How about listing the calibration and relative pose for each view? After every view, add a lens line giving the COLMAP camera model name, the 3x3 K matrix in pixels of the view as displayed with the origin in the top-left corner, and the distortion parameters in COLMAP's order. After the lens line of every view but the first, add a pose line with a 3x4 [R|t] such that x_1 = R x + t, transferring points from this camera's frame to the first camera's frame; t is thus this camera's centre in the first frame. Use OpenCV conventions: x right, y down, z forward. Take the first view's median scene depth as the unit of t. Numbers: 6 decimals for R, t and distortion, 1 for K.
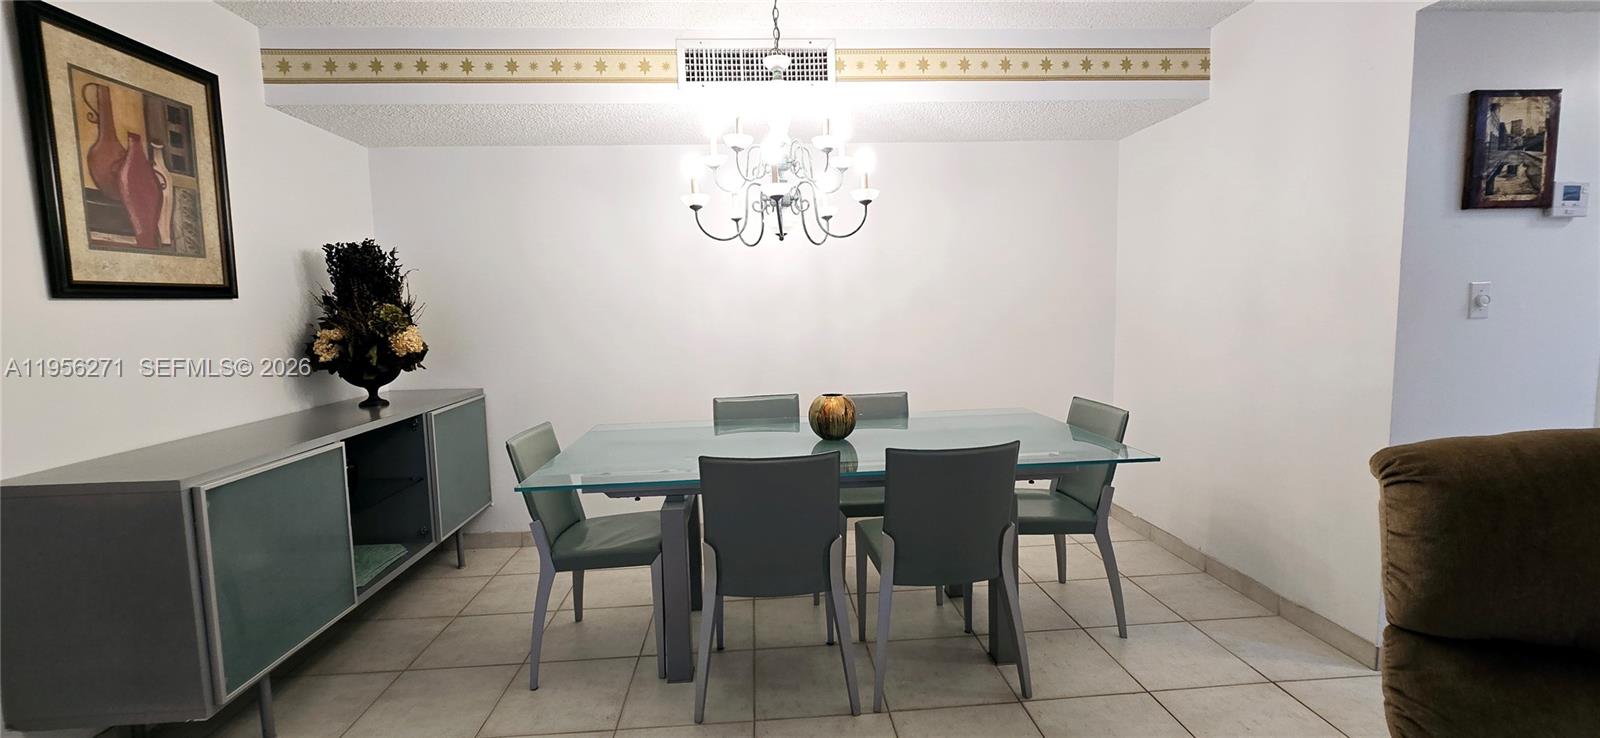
lens RADIAL K [[654.5, 0, 807.7], [0, 654.5, 371.5], [0, 0, 1]] dist [-0.011492, 0.000931]
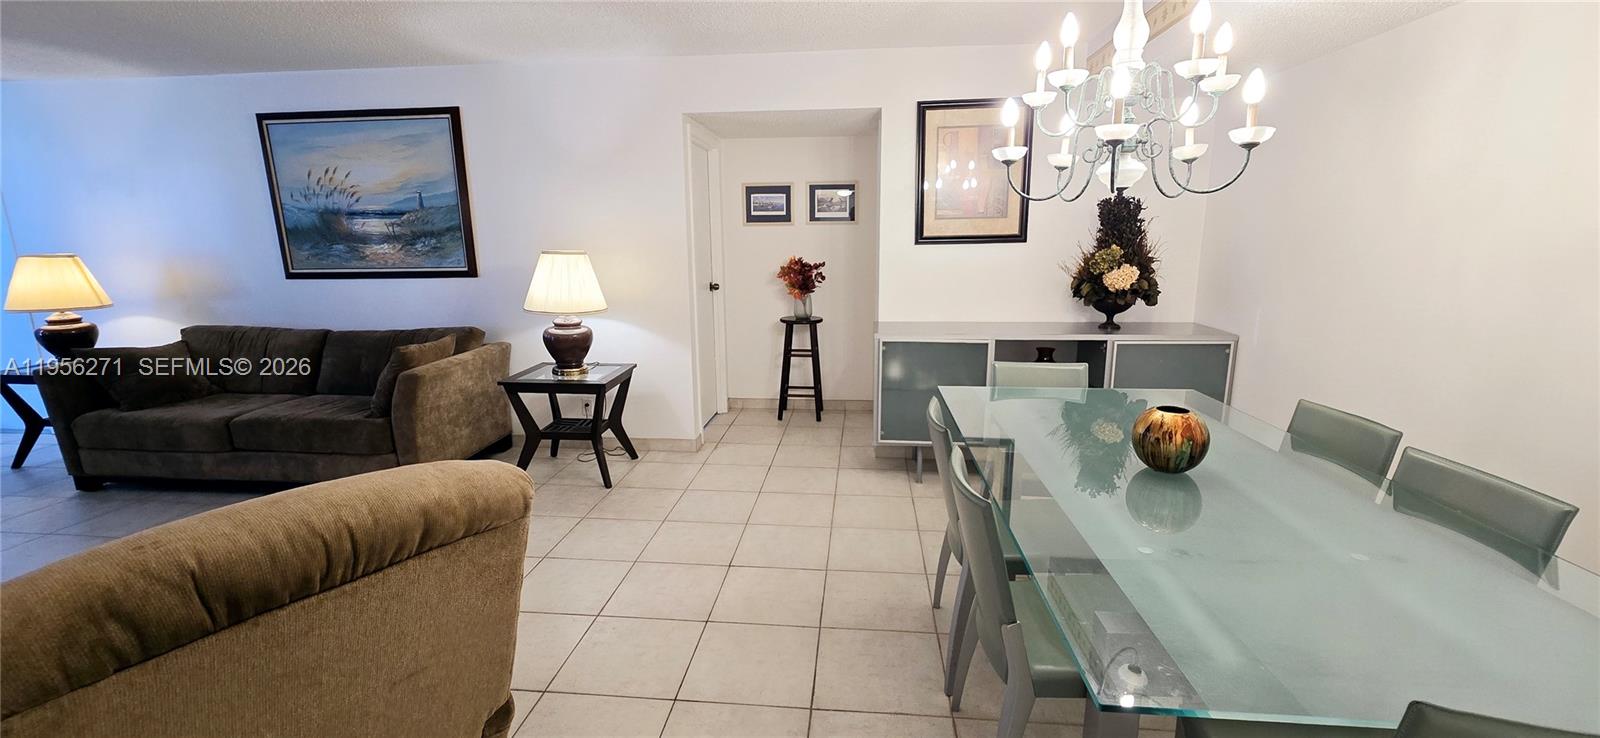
lens RADIAL K [[654.5, 0, 798.1], [0, 654.5, 366.5], [0, 0, 1]] dist [-0.011492, 0.000931]
pose [[-0.178218, 0.216980, -0.959770, 0.820137], [-0.085906, 0.968230, 0.234844, -0.149159], [0.980234, 0.124303, -0.153916, 0.749570]]
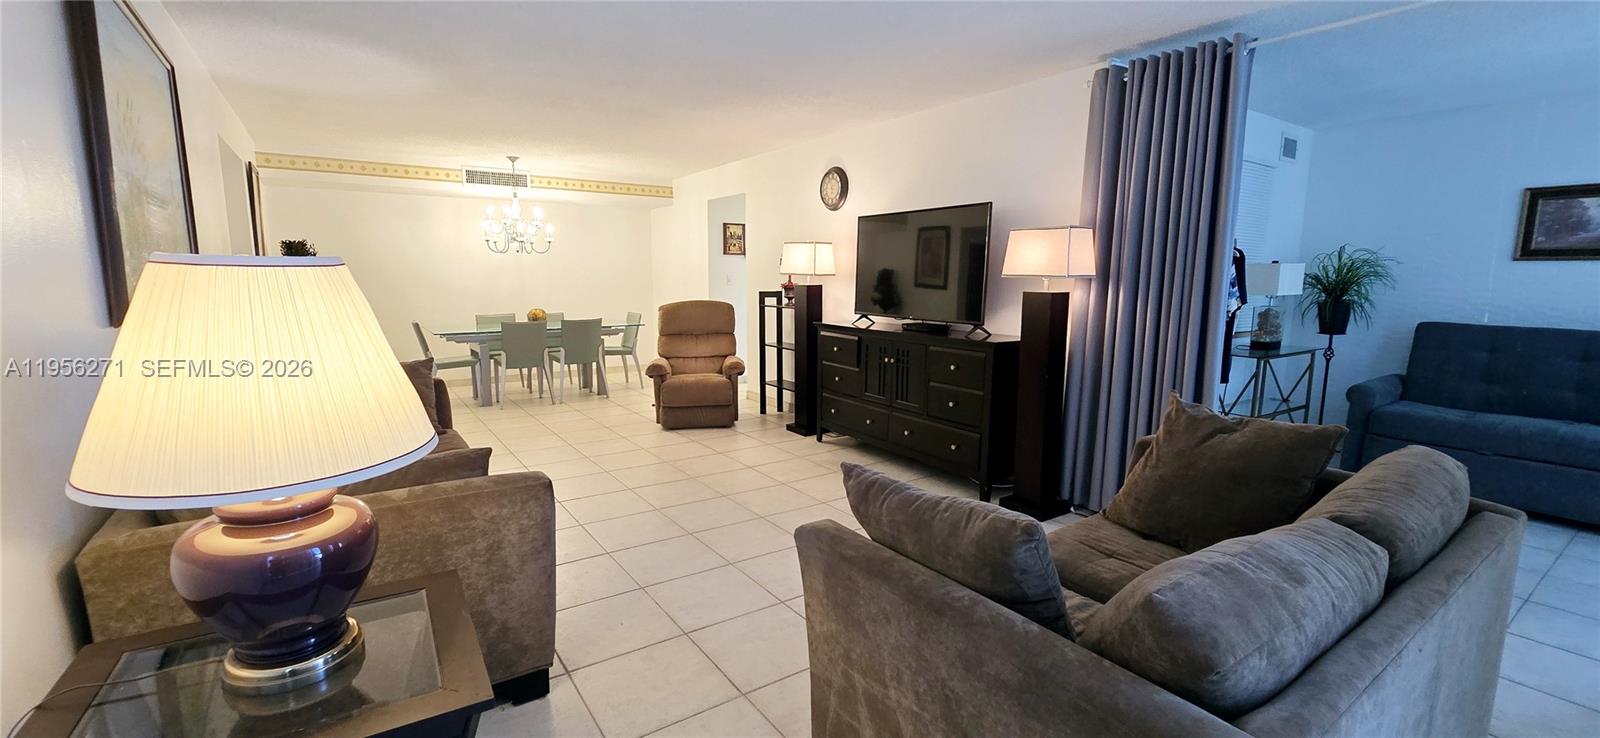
lens RADIAL K [[654.5, 0, 793.1], [0, 654.5, 367.9], [0, 0, 1]] dist [-0.011492, 0.000931]
pose [[0.868110, -0.040380, 0.494727, -0.412540], [0.021589, 0.998814, 0.043642, 0.195654], [-0.495903, -0.027205, 0.867952, -2.008581]]
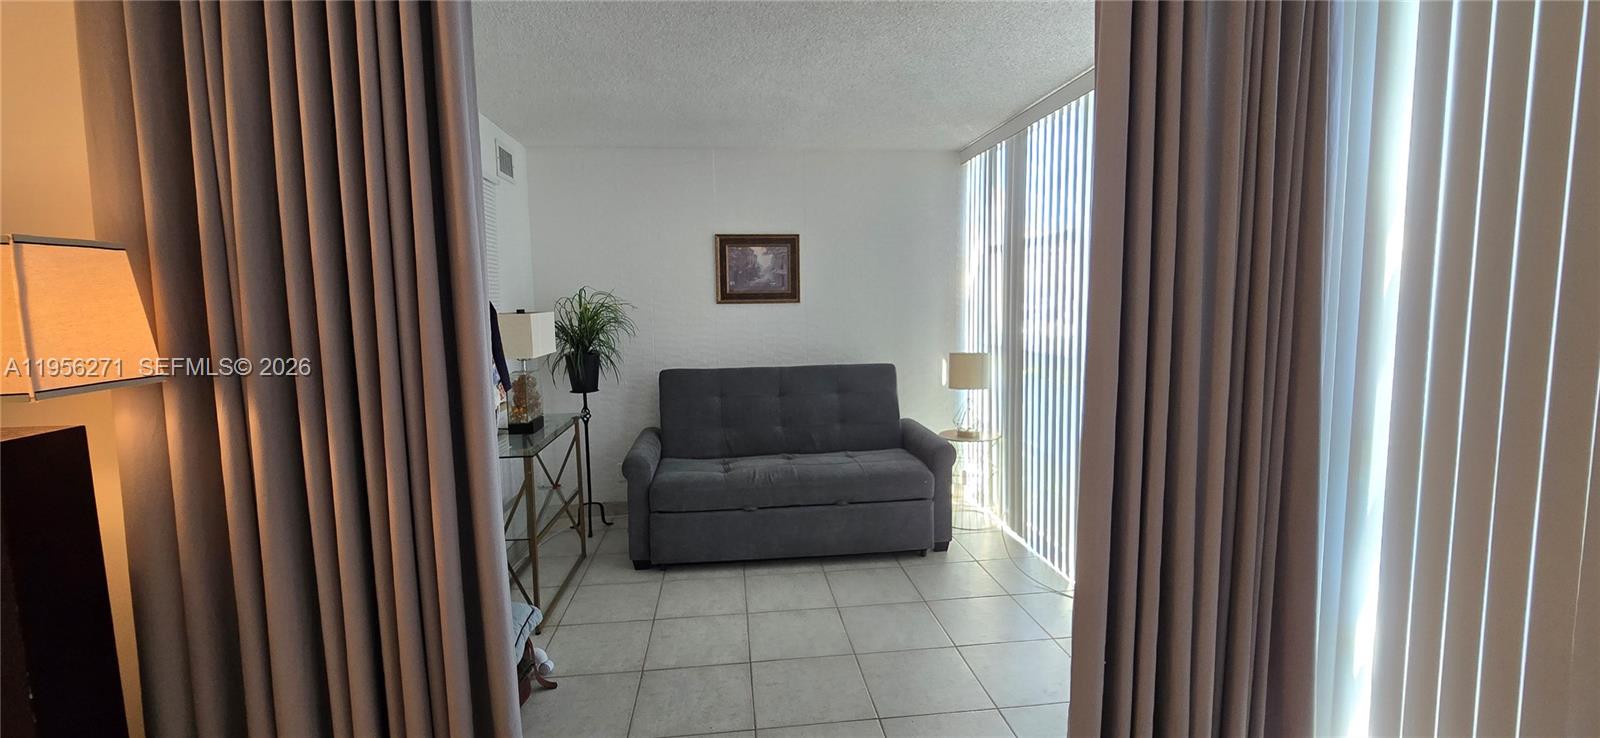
lens RADIAL K [[654.5, 0, 799.8], [0, 654.5, 371.4], [0, 0, 1]] dist [-0.011492, 0.000931]
pose [[-0.040356, -0.079167, 0.996044, 0.331148], [0.115149, 0.989846, 0.083340, 0.082759], [-0.992528, 0.118057, -0.030831, -1.589940]]
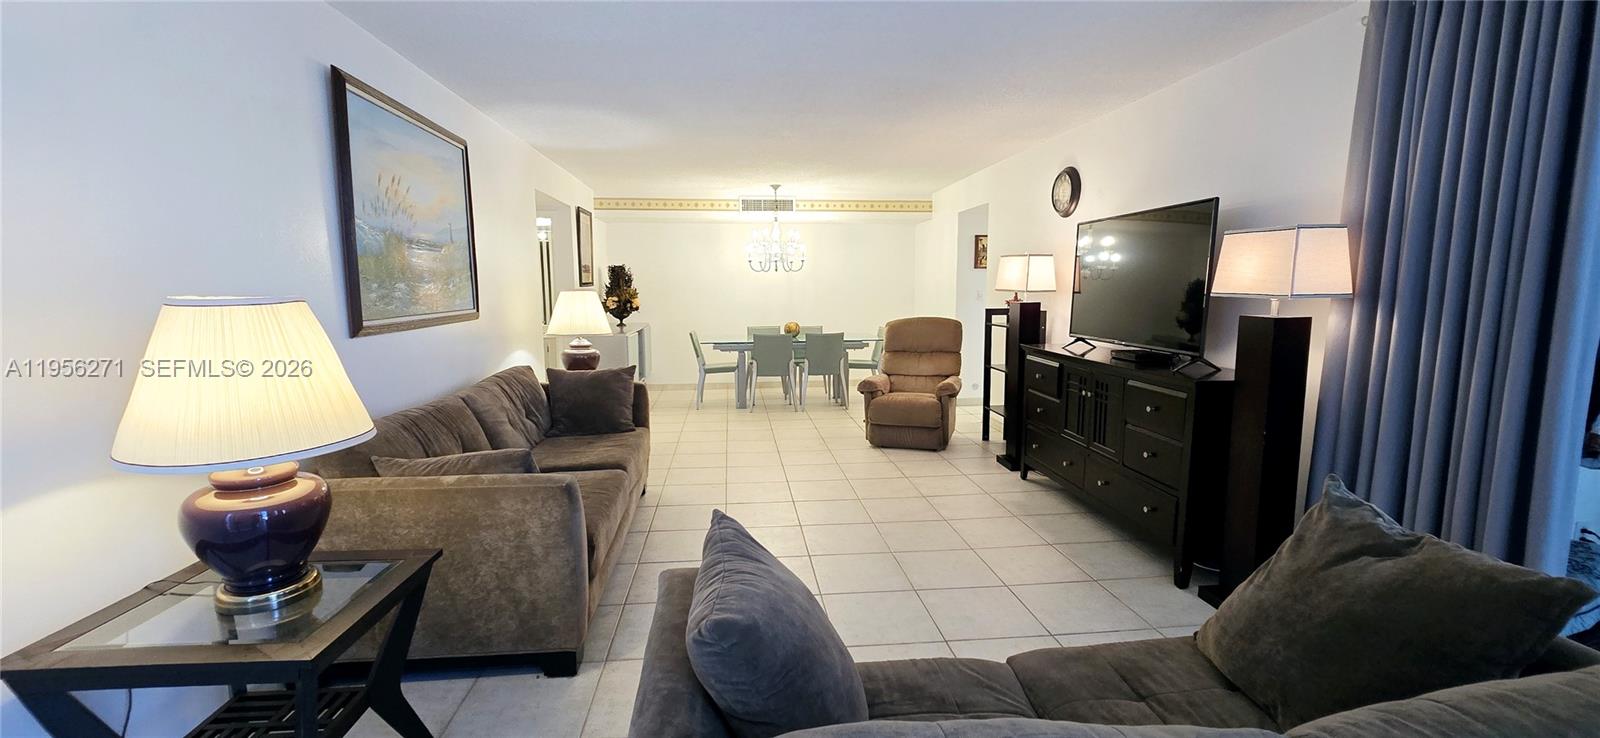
lens RADIAL K [[654.5, 0, 797.8], [0, 654.5, 363.5], [0, 0, 1]] dist [-0.011492, 0.000931]
pose [[0.999713, 0.018041, 0.015780, 0.021797], [-0.018344, 0.999646, 0.019289, 0.172379], [-0.015426, -0.019573, 0.999689, -2.070332]]
